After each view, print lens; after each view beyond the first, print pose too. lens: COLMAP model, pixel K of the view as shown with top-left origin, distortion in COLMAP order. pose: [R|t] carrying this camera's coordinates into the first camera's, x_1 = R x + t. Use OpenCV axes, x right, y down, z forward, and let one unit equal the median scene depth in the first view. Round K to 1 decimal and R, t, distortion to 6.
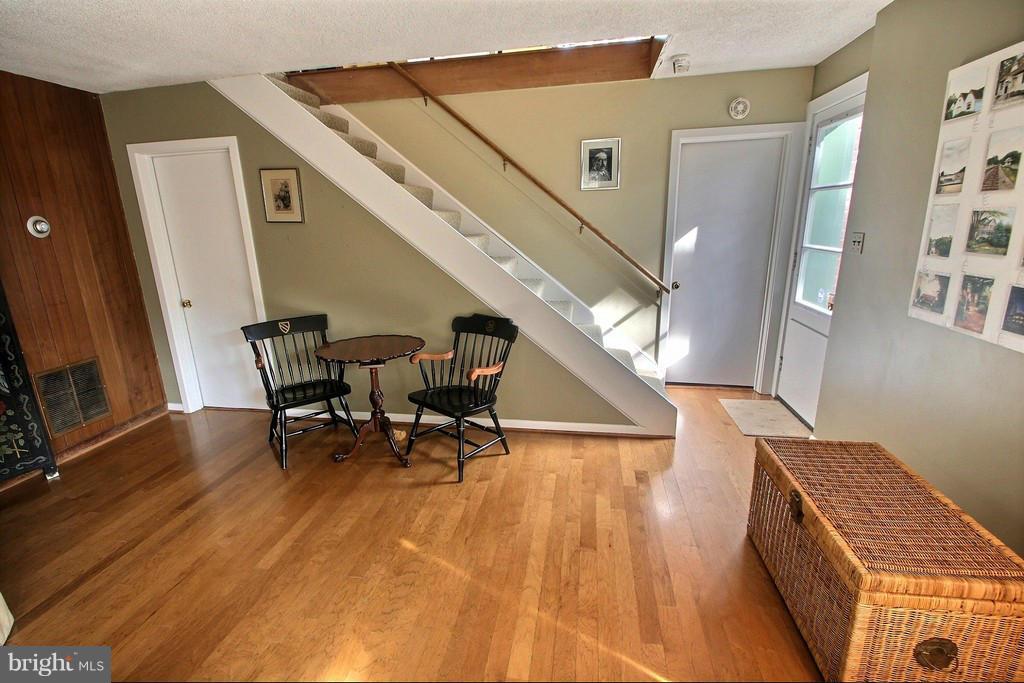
lens RADIAL K [[472.4, 0, 496.4], [0, 472.4, 353.4], [0, 0, 1]] dist [-0.018184, -0.004555]
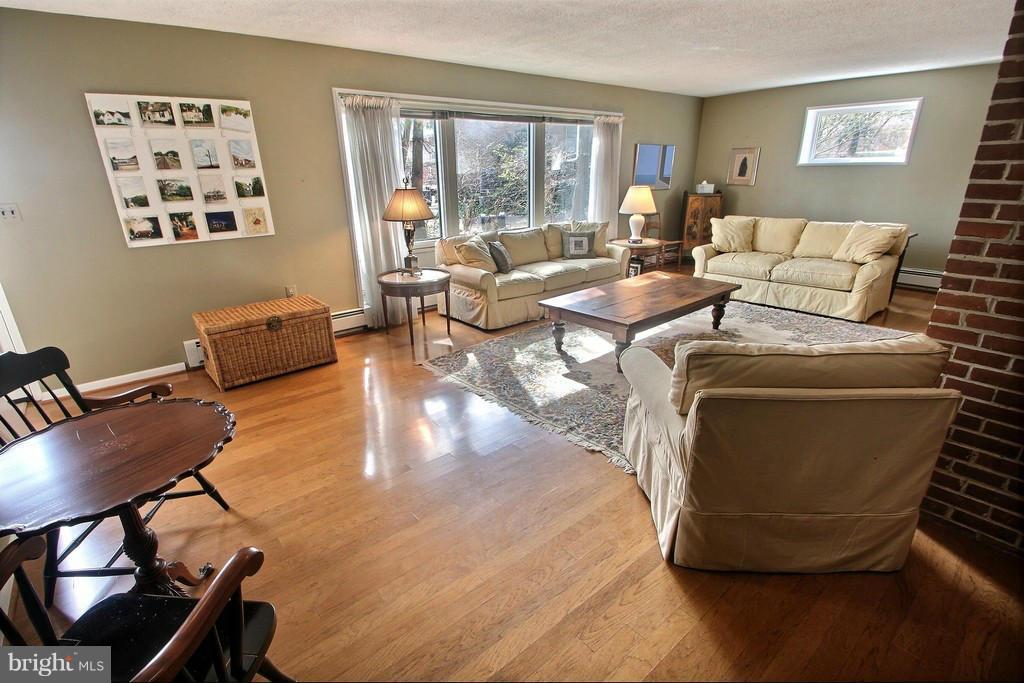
lens RADIAL K [[472.4, 0, 508.2], [0, 472.4, 344.8], [0, 0, 1]] dist [-0.018184, -0.004555]
pose [[-0.771722, -0.175155, 0.611364, -1.305204], [0.212231, 0.835284, 0.507206, -0.385115], [-0.599502, 0.521173, -0.607434, 1.558789]]
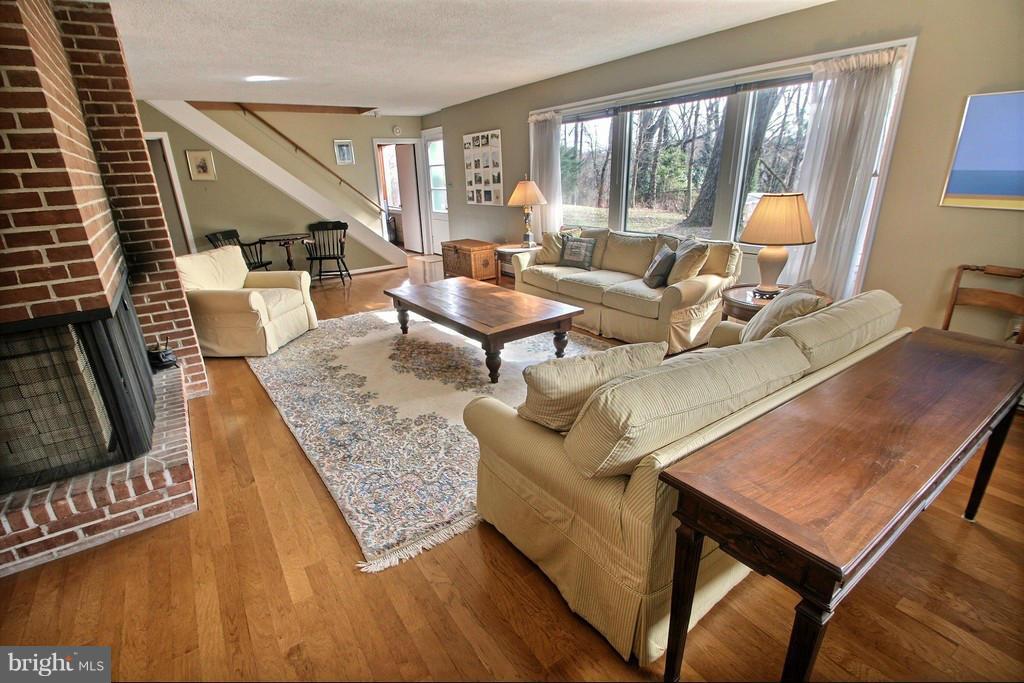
lens RADIAL K [[472.4, 0, 499.9], [0, 472.4, 359.8], [0, 0, 1]] dist [-0.018184, -0.004555]
pose [[0.705617, -0.252832, 0.661952, -1.870527], [0.203005, 0.967150, 0.153005, 0.655600], [-0.678892, 0.026417, 0.733763, -2.048531]]
